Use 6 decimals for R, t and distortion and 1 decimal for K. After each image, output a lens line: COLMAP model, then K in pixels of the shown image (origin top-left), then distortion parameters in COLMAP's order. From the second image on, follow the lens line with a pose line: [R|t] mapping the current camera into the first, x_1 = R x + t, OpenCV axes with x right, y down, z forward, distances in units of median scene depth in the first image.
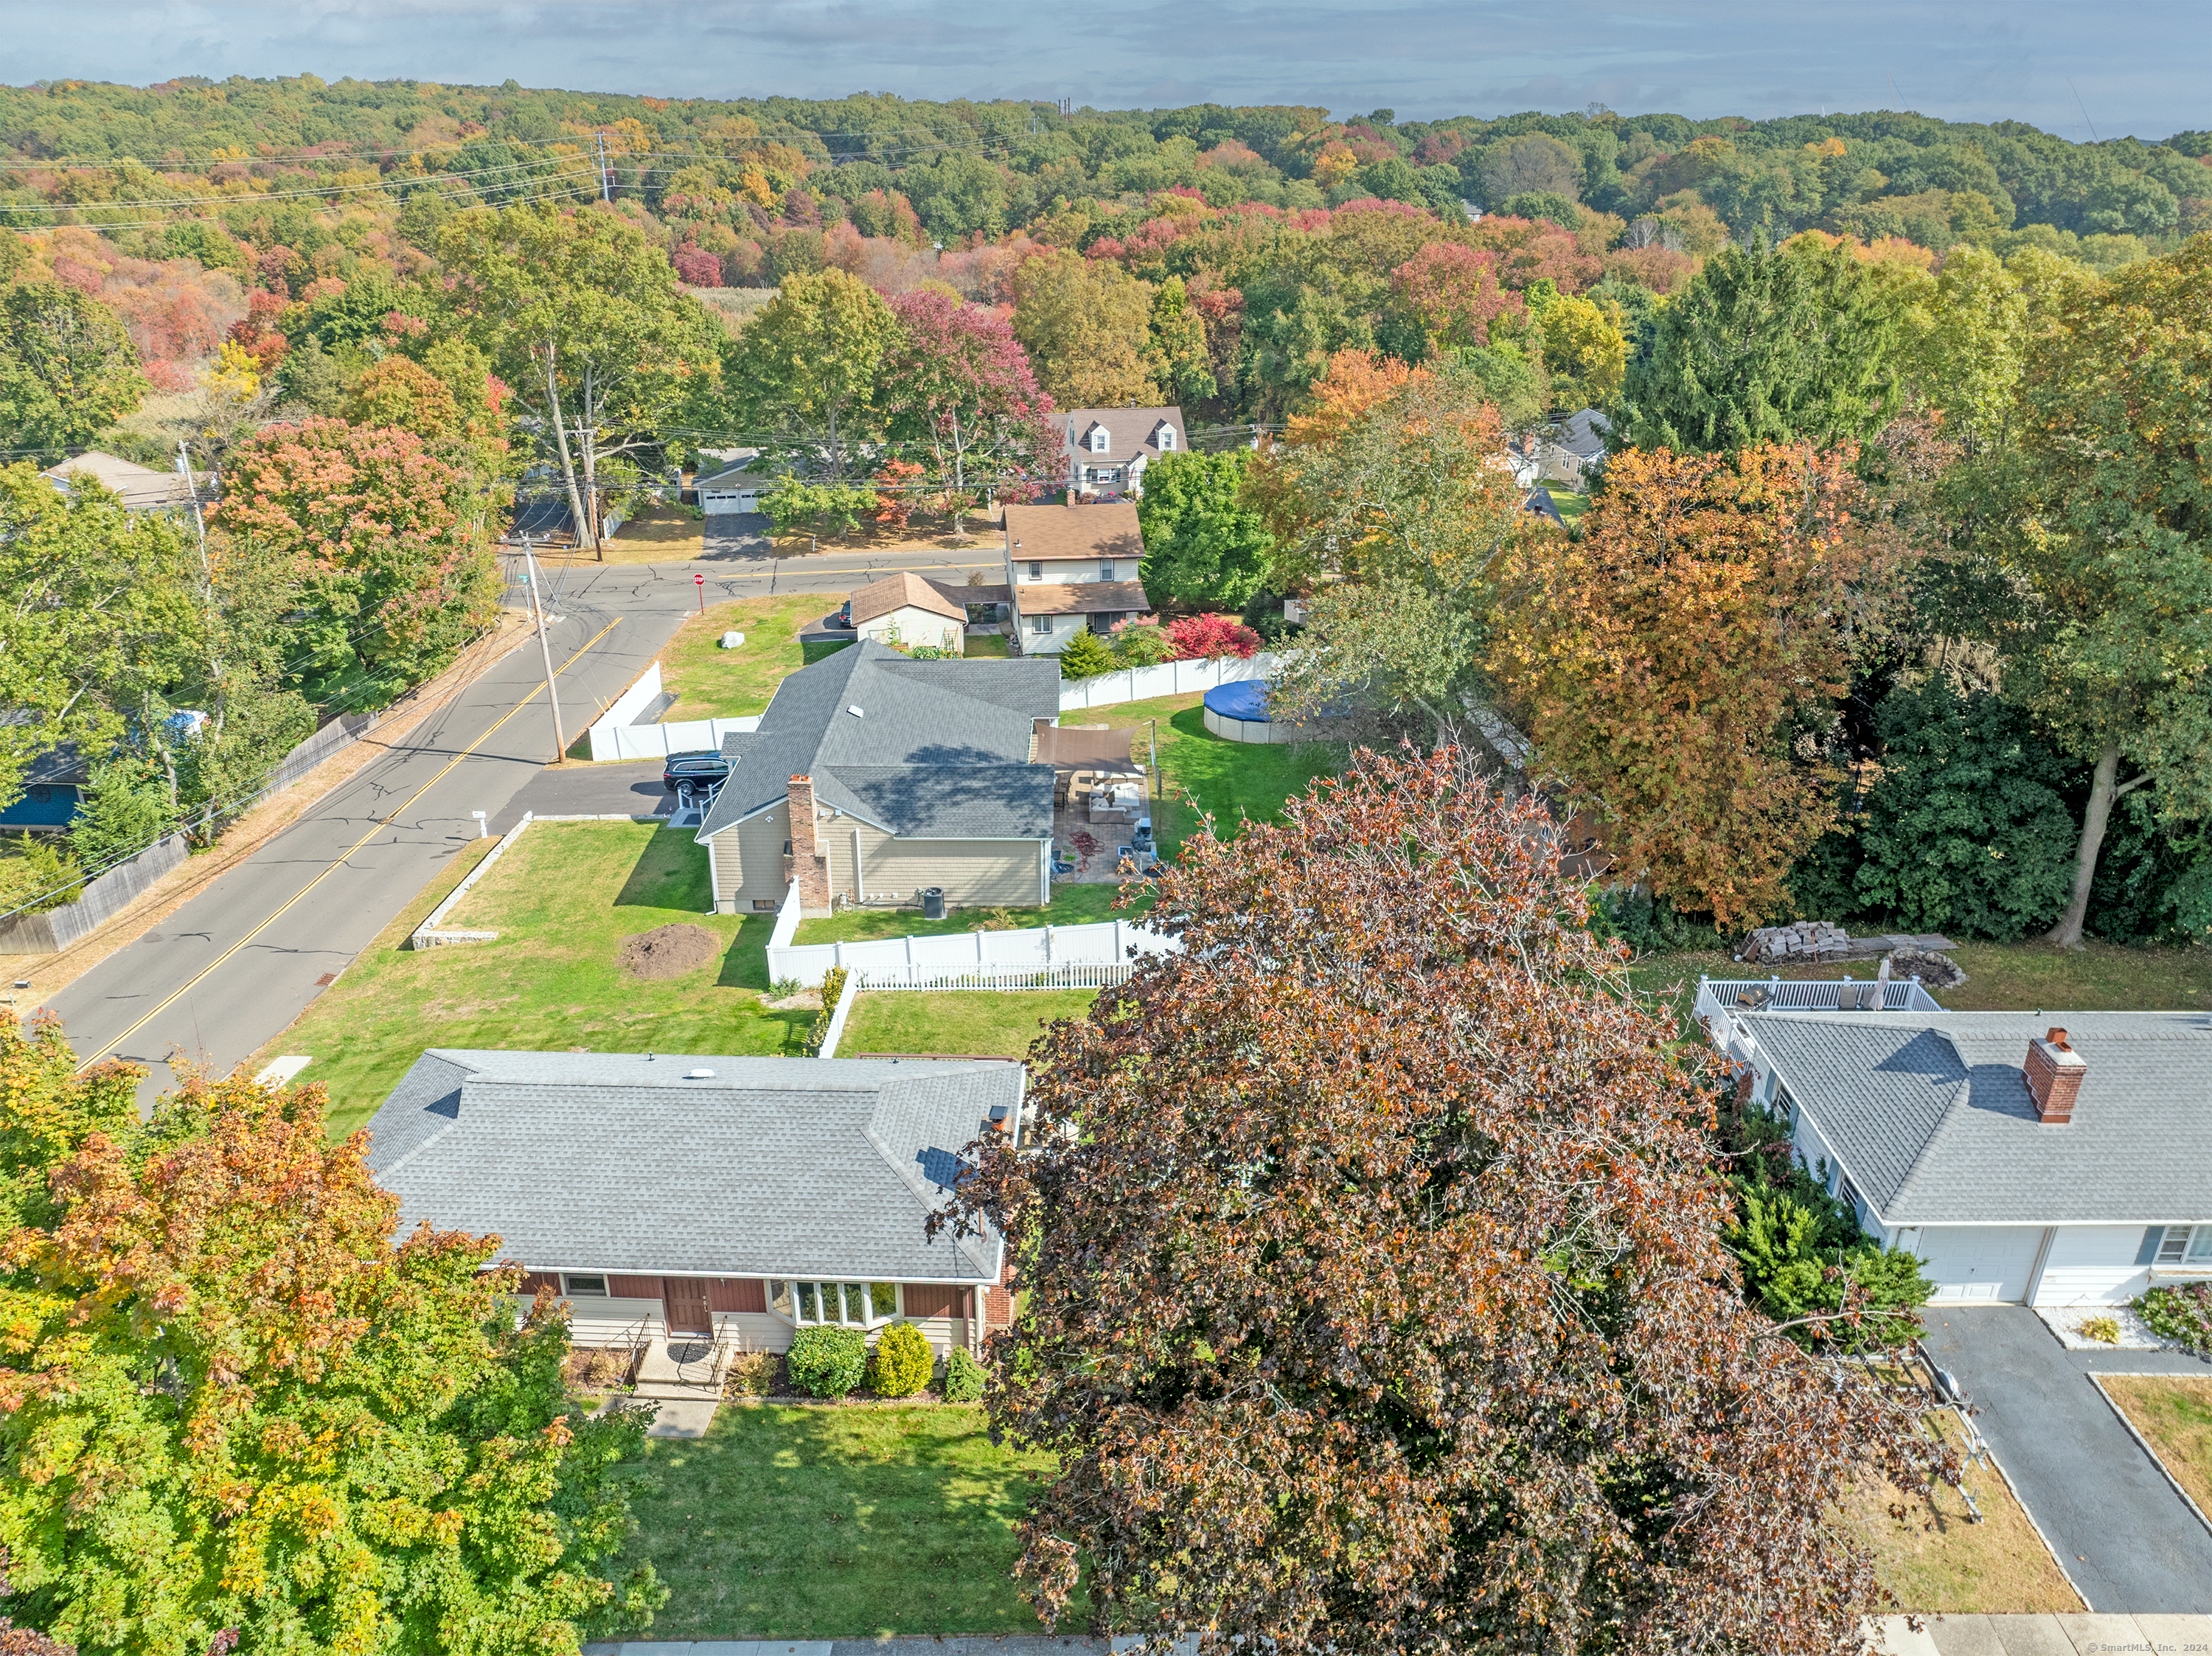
lens RADIAL K [[1559.8, 0, 1116.5], [0, 1559.8, 829.3], [0, 0, 1]] dist [-0.043775, 0.010796]
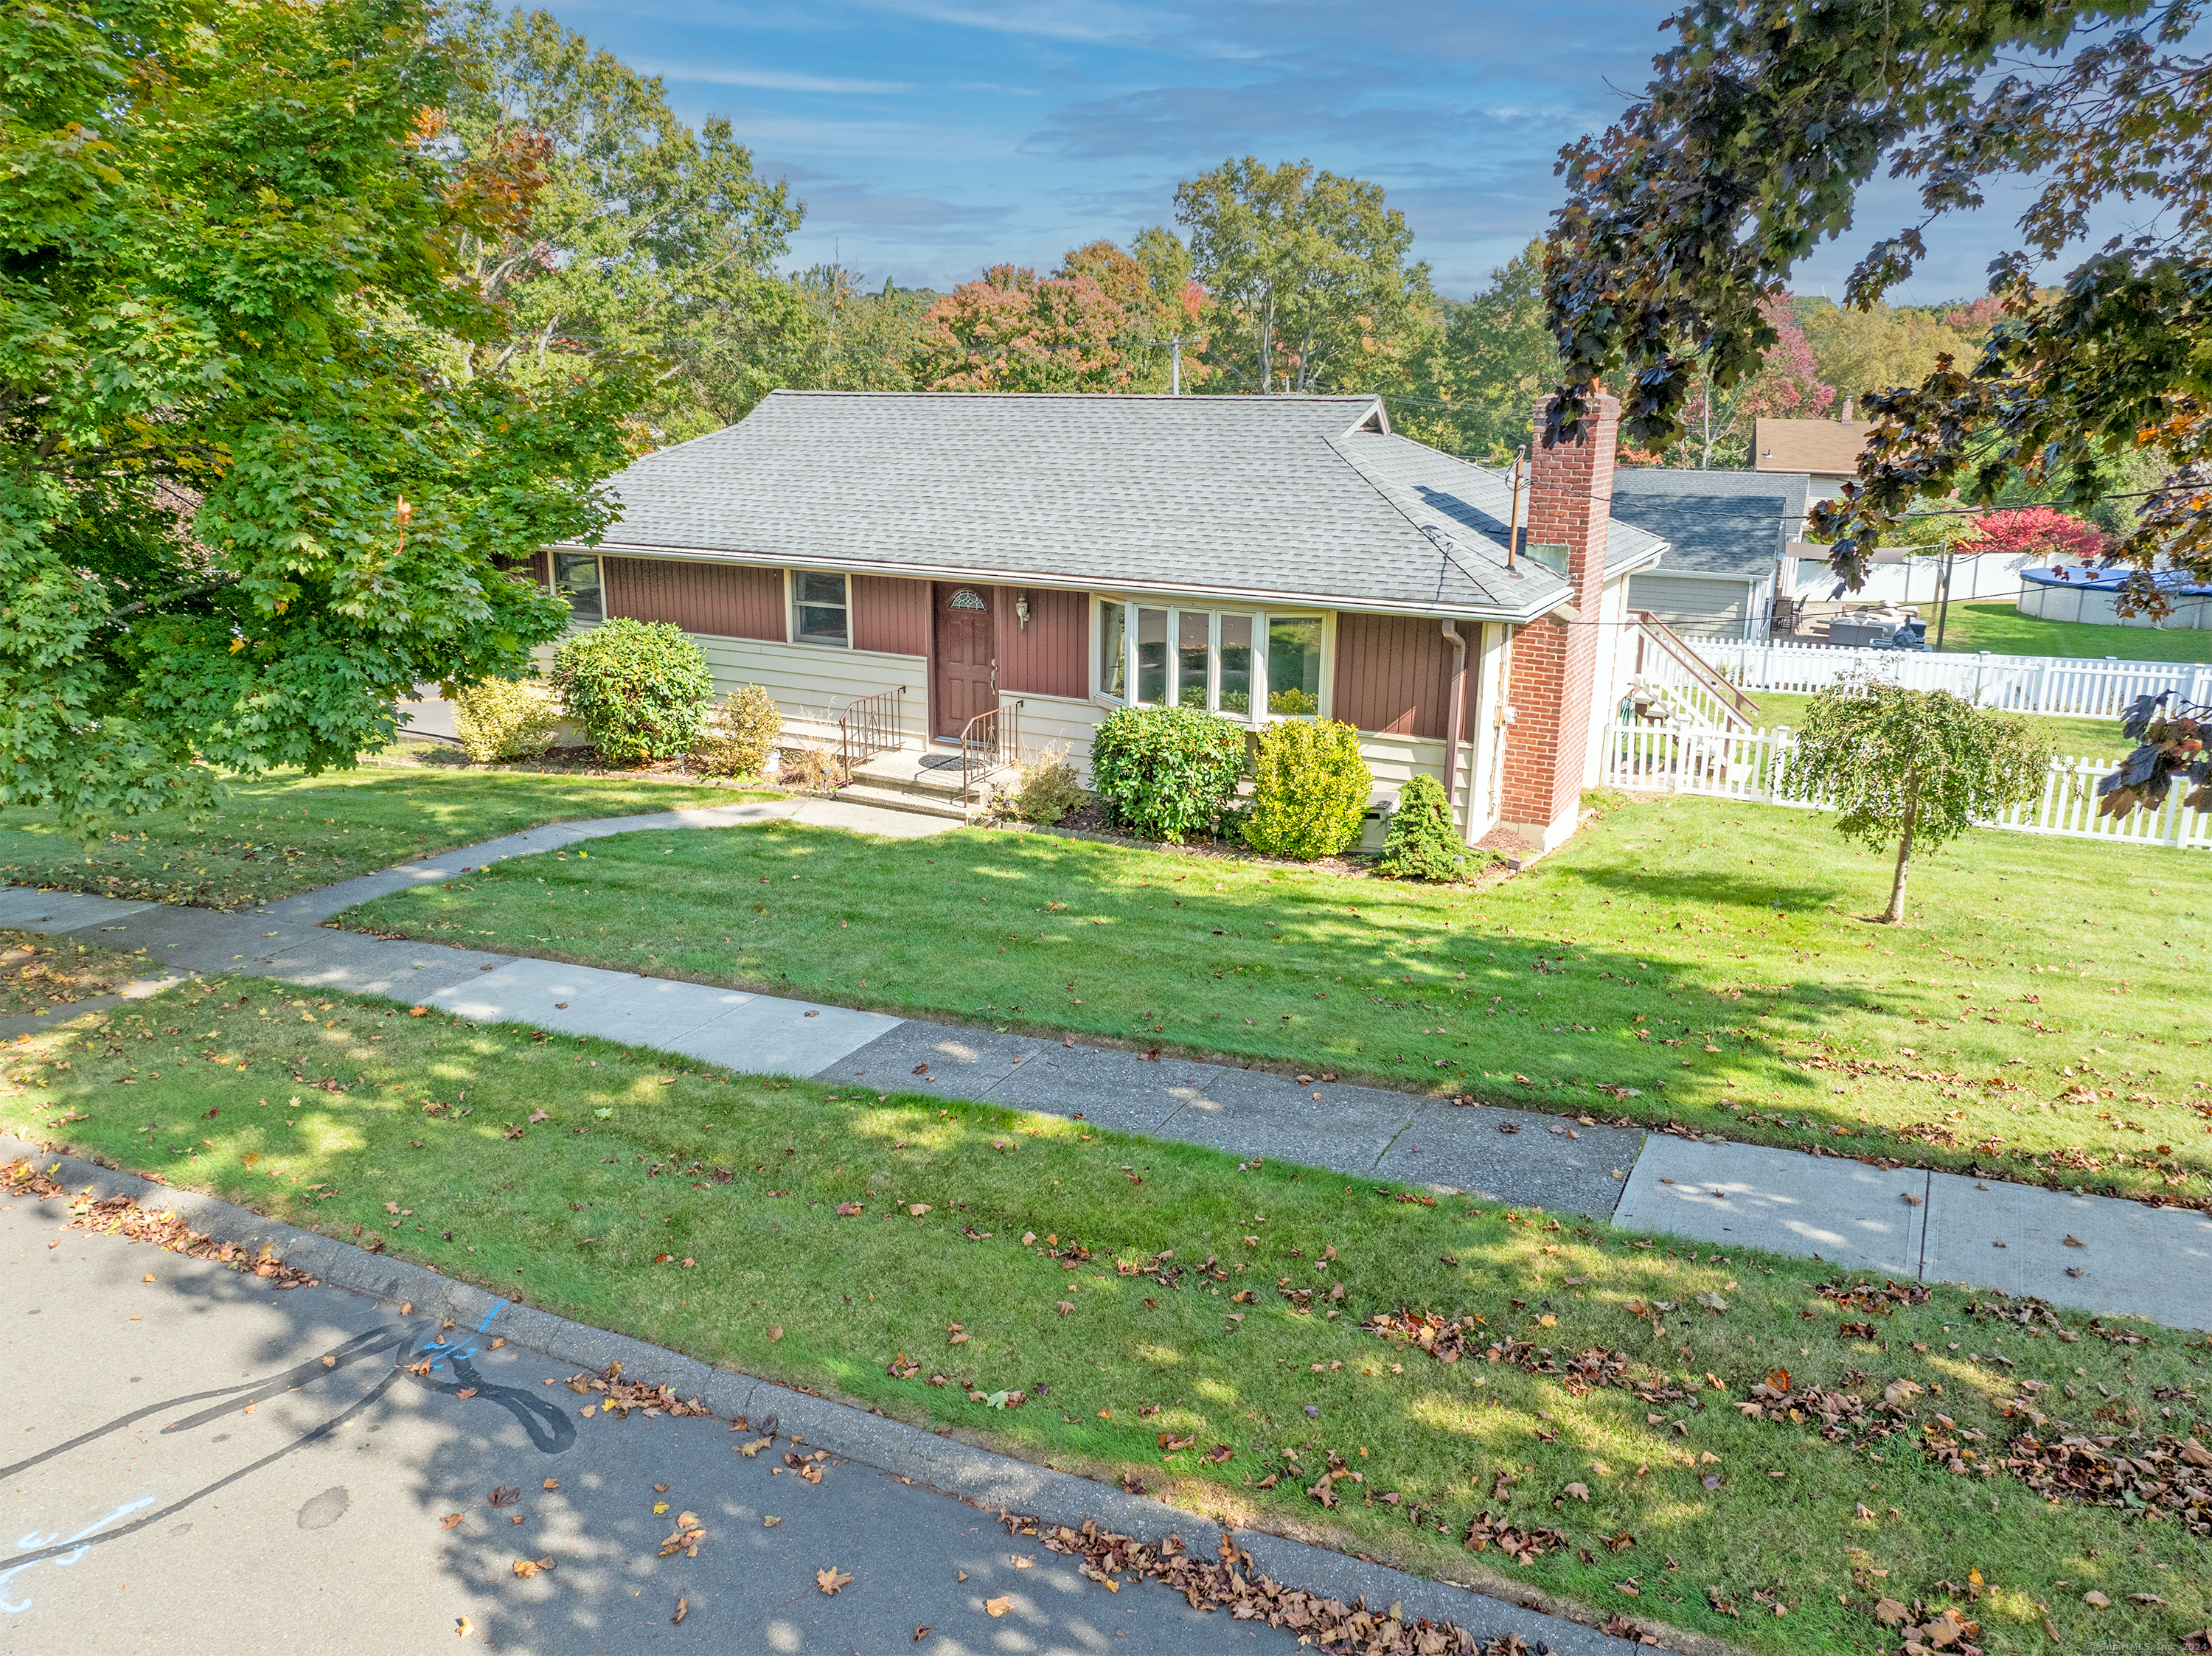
lens RADIAL K [[1559.8, 0, 1117.8], [0, 1559.8, 840.4], [0, 0, 1]] dist [-0.043775, 0.010796]
pose [[0.891167, 0.119097, -0.437764, 0.011609], [-0.180585, 0.978312, -0.101464, 0.183118], [0.416186, 0.169475, 0.893346, 0.235002]]
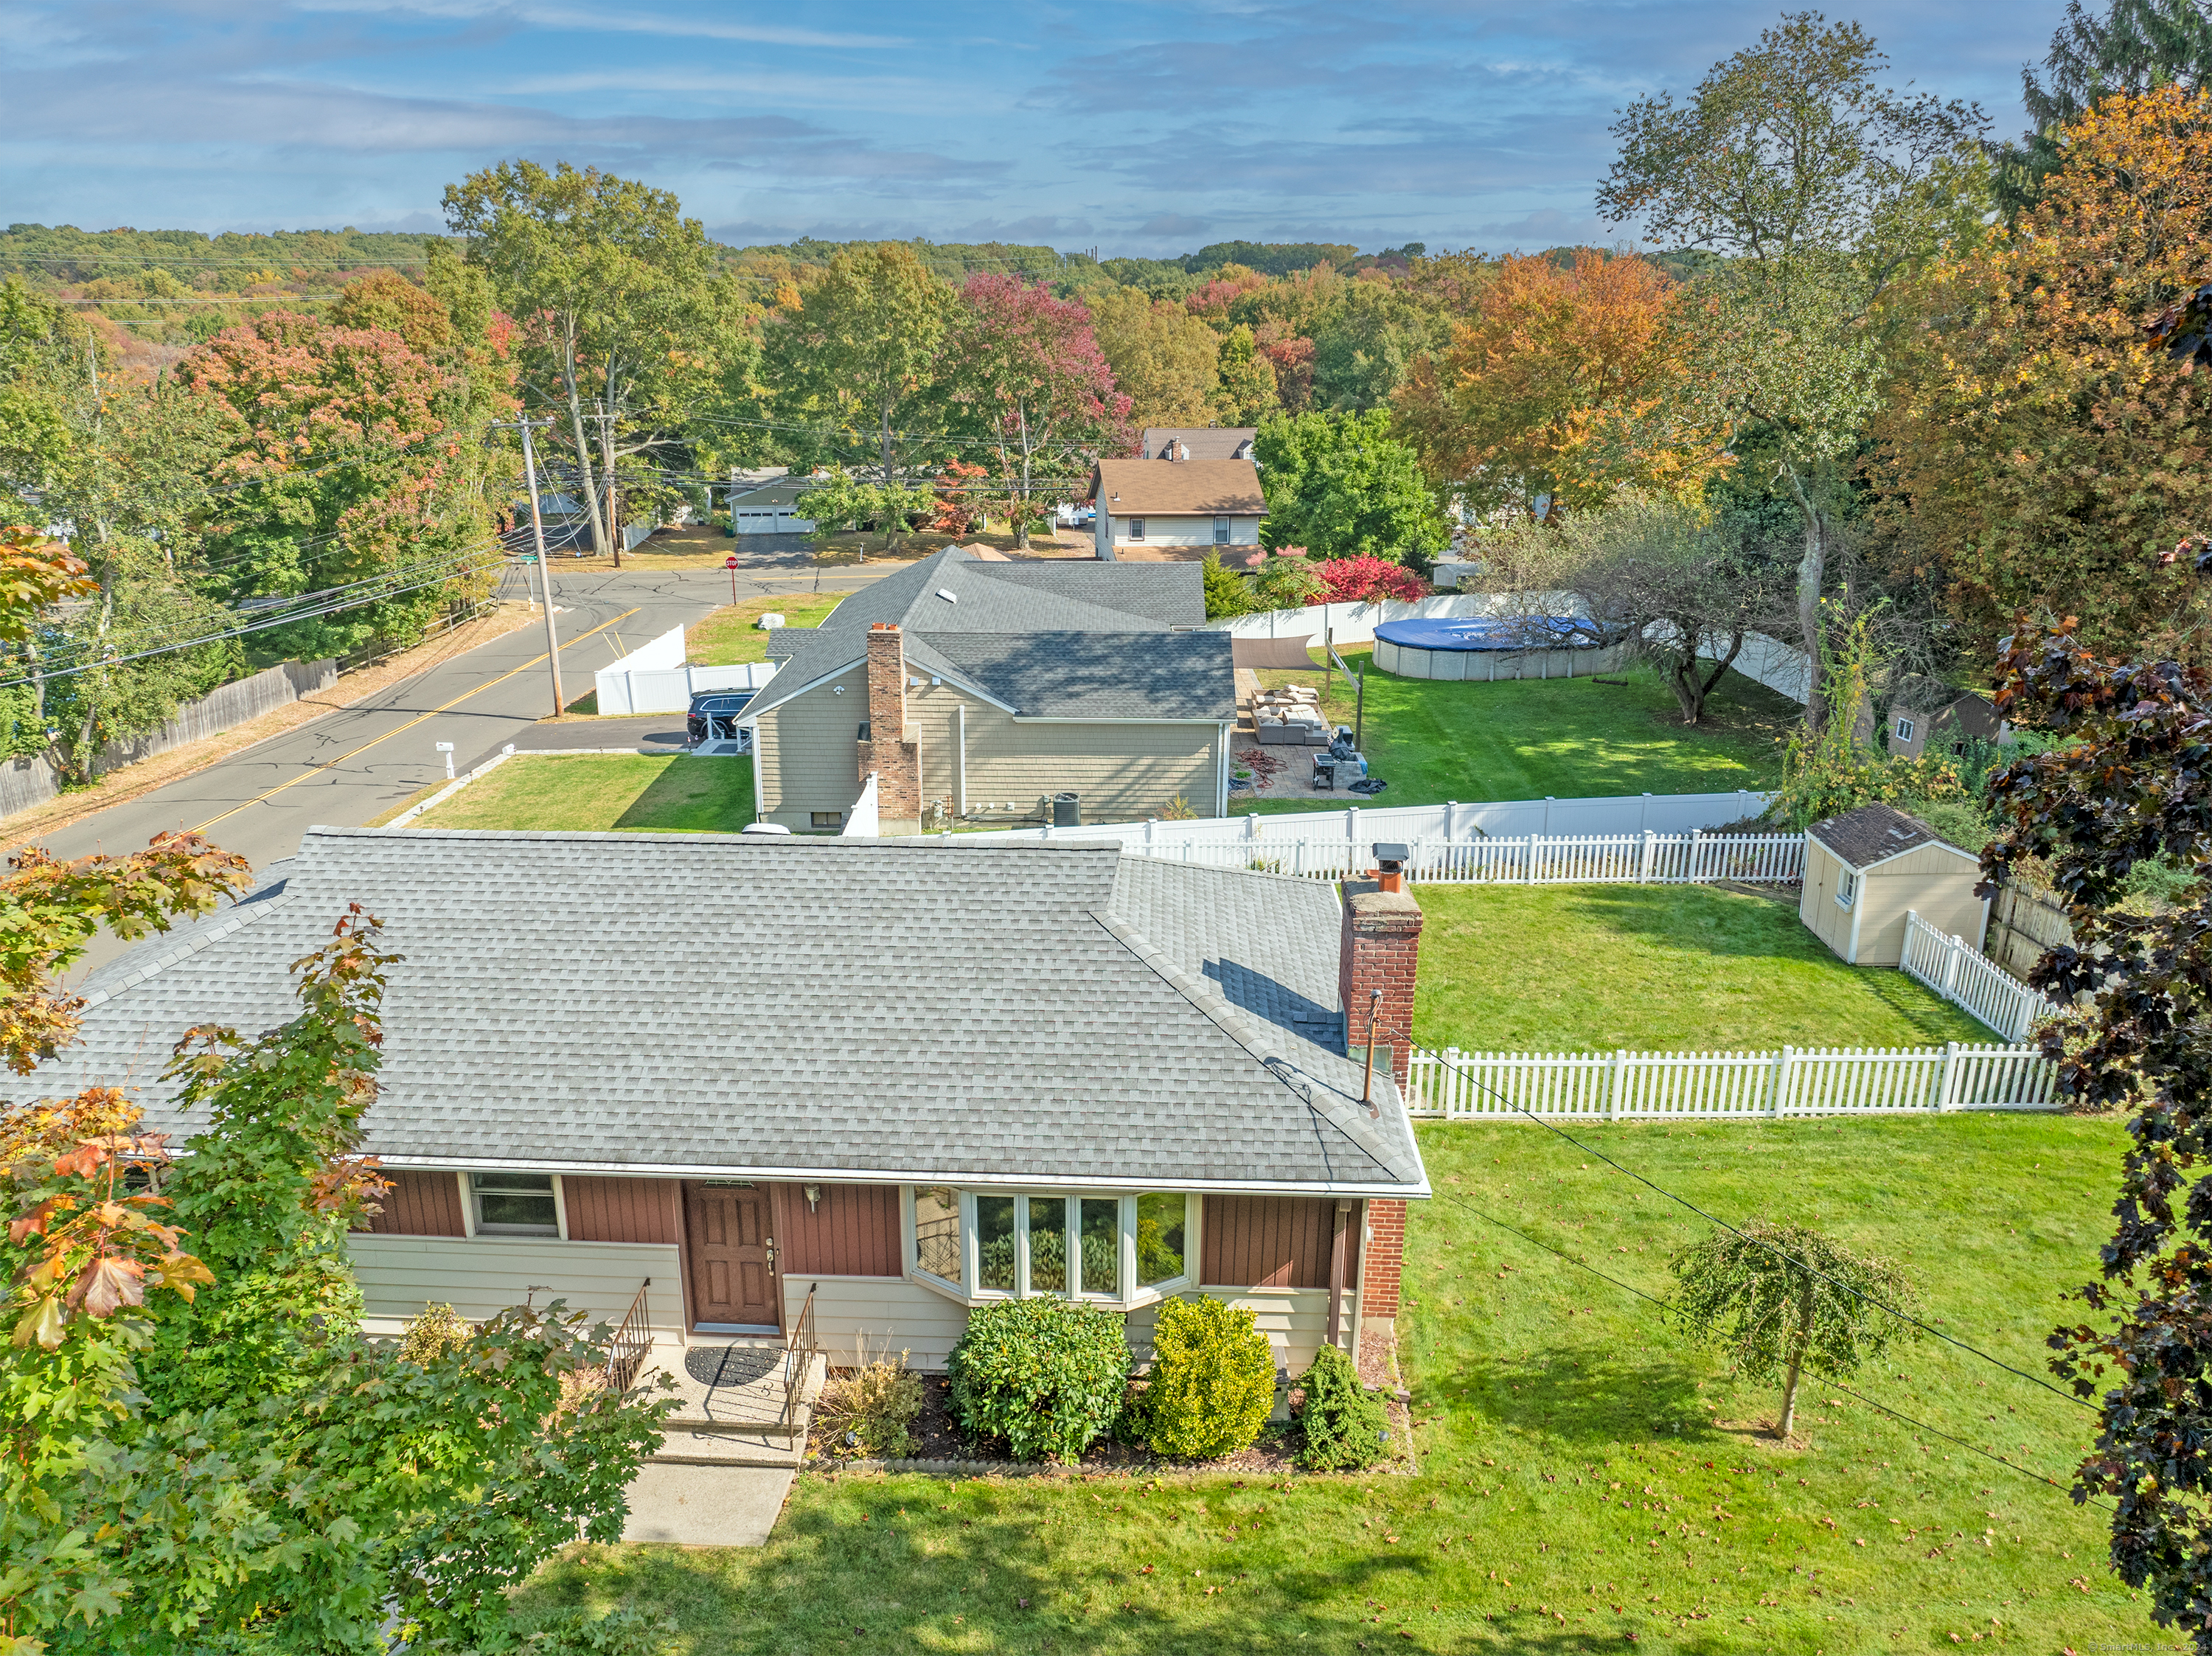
lens RADIAL K [[1559.8, 0, 1108.1], [0, 1559.8, 817.1], [0, 0, 1]] dist [-0.043775, 0.010796]
pose [[0.999921, 0.000346, -0.012530, -0.070101], [-0.001774, 0.993472, -0.114064, 0.101020], [0.012408, 0.114077, 0.993394, 0.231880]]
